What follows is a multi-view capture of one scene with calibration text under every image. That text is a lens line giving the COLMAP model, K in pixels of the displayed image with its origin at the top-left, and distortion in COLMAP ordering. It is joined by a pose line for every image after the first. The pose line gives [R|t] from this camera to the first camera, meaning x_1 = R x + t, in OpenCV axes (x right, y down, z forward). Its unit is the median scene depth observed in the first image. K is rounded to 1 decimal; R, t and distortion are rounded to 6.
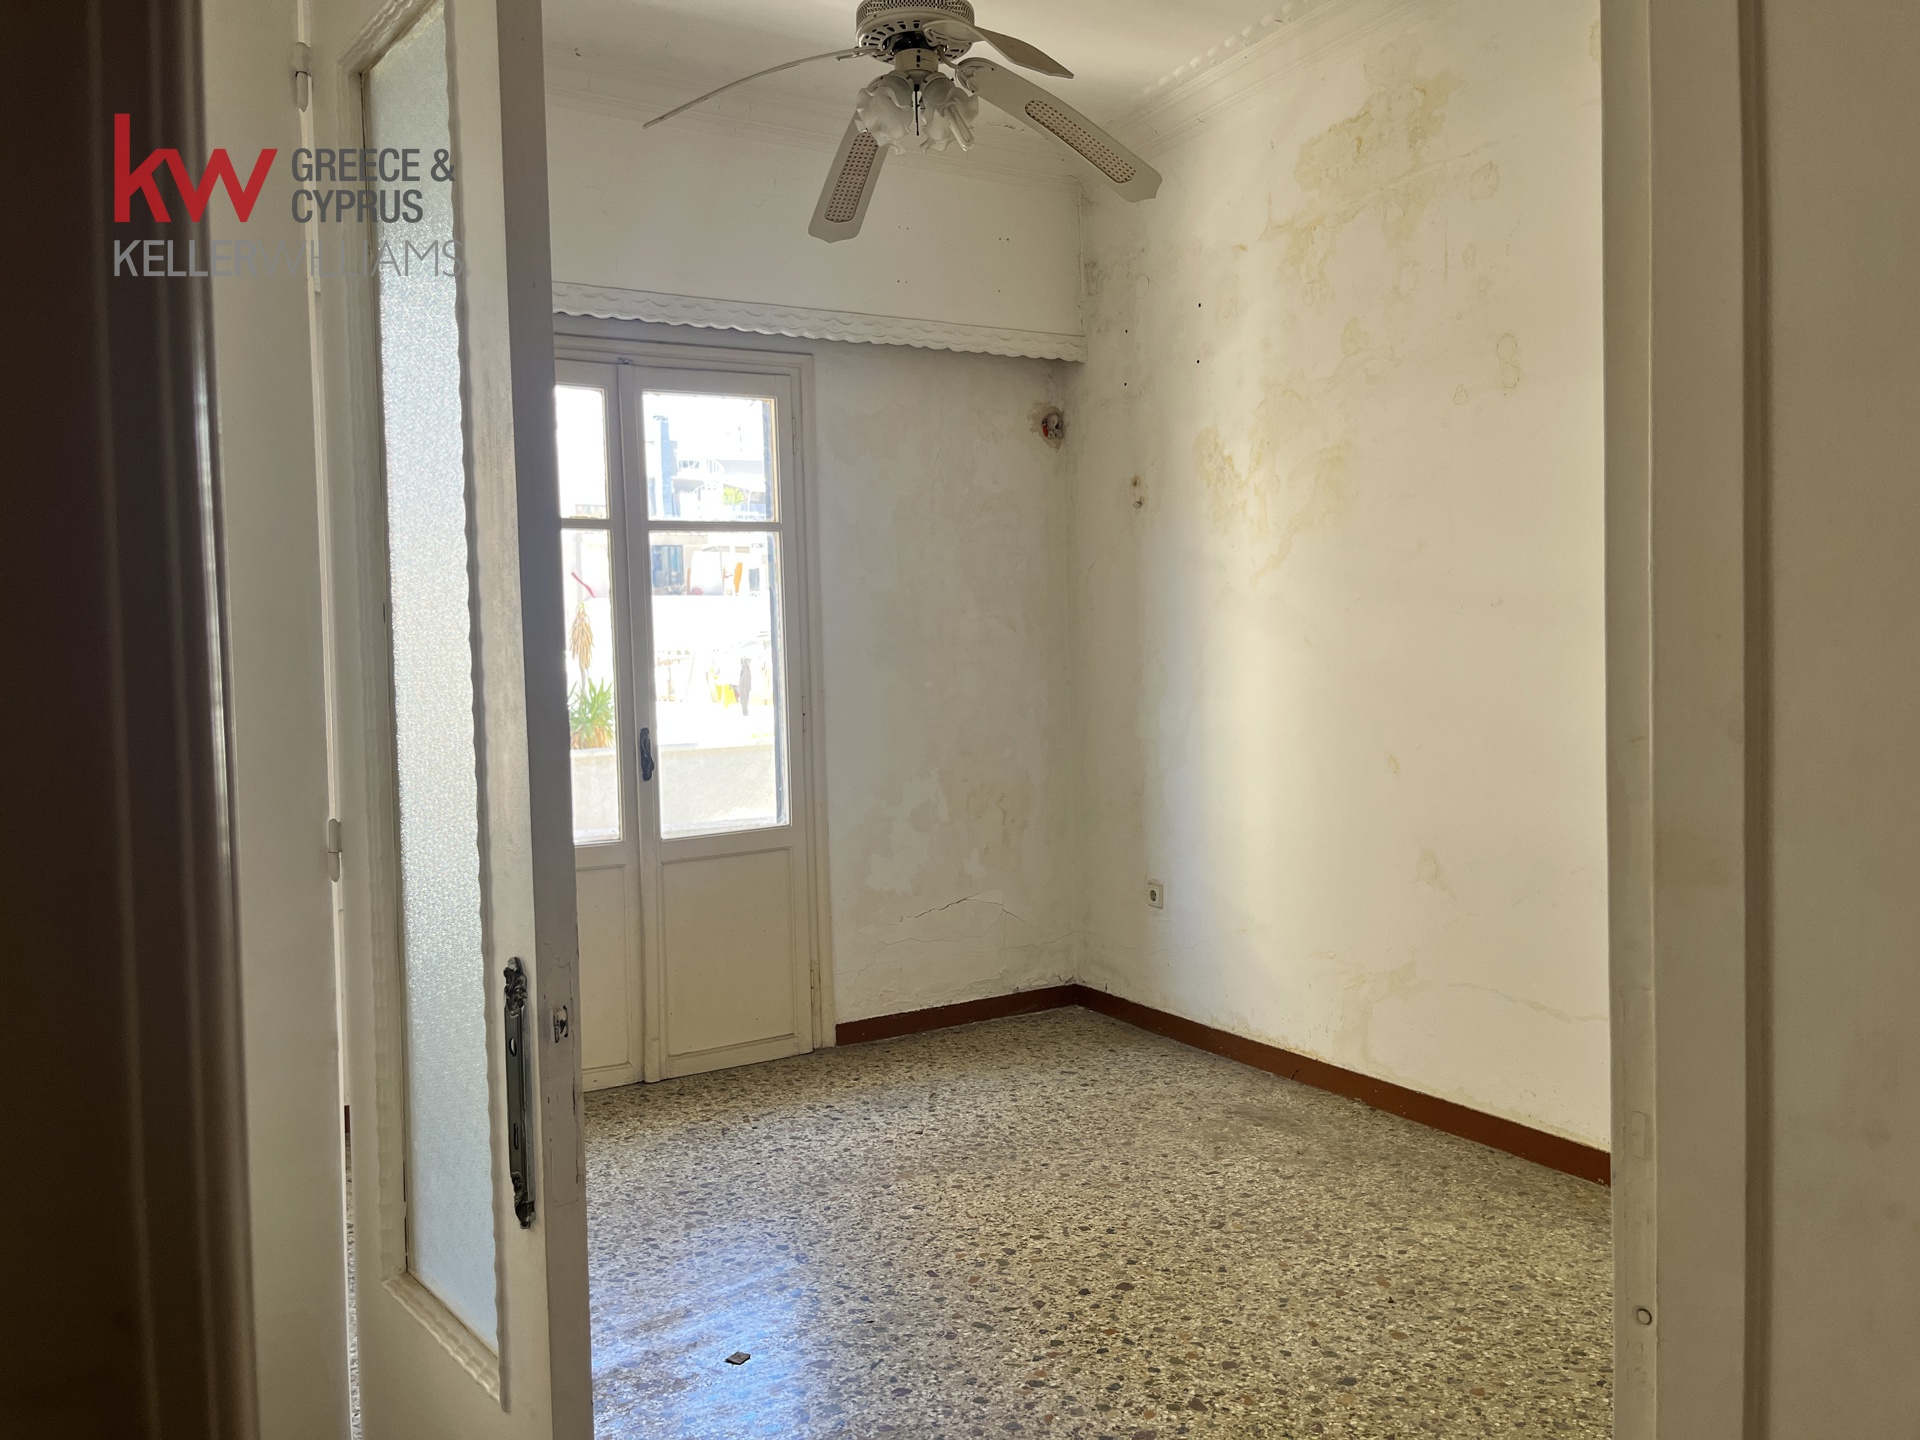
lens RADIAL K [[1473.9, 0, 958.5], [0, 1473.9, 723.1], [0, 0, 1]] dist [0.047635, -0.067311]
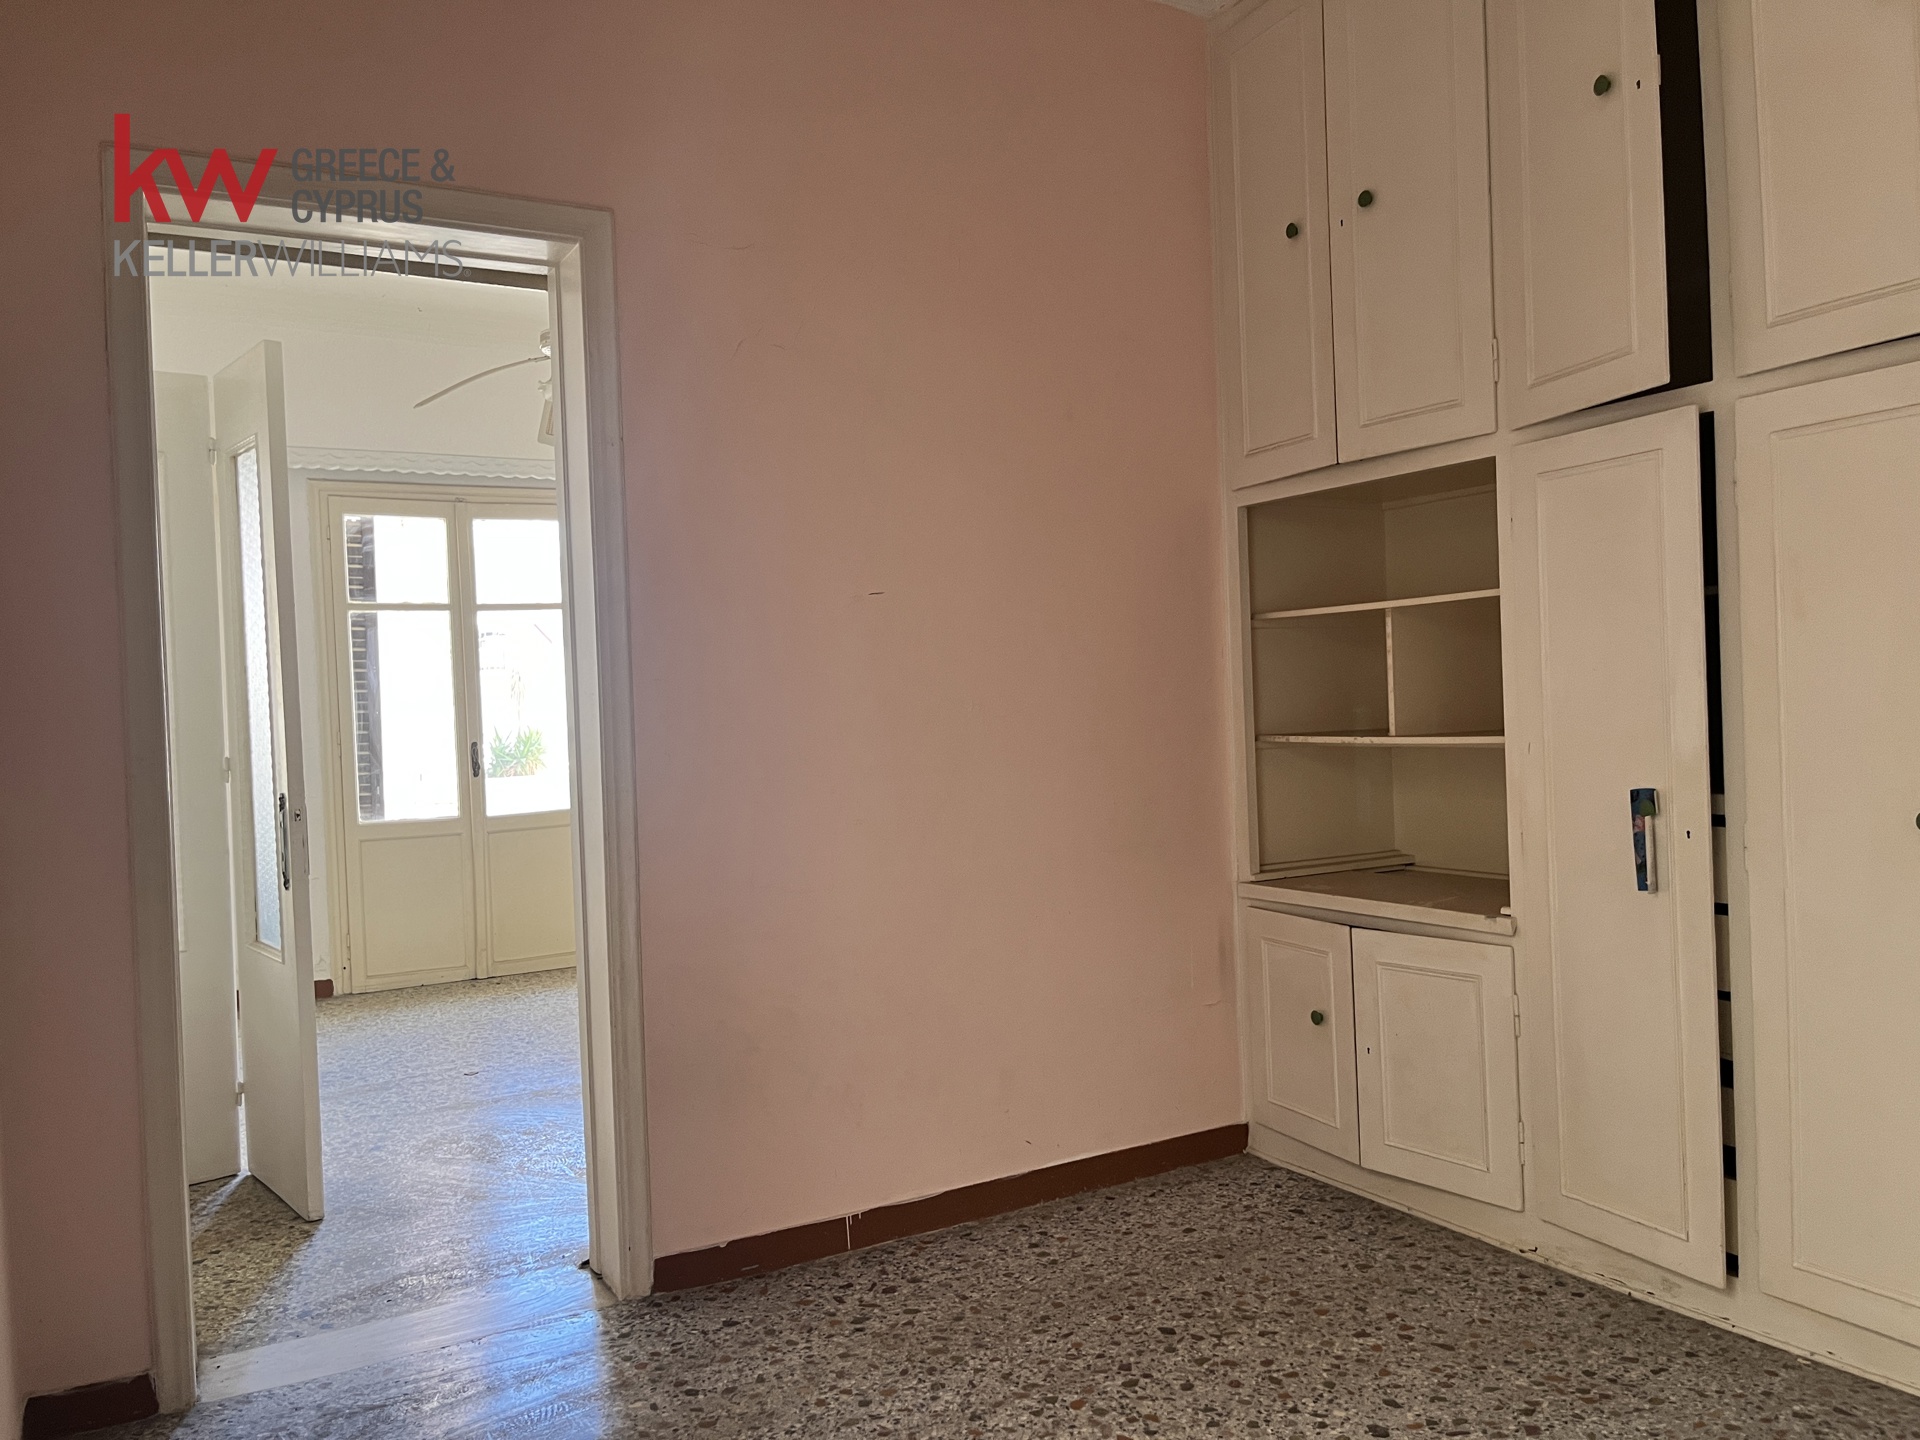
lens RADIAL K [[1473.9, 0, 960.3], [0, 1473.9, 711.8], [0, 0, 1]] dist [0.047635, -0.067311]
pose [[0.999790, -0.018853, 0.008015, 0.274353], [0.019137, 0.999135, -0.036915, 0.038518], [-0.007312, 0.037060, 0.999286, -0.517544]]
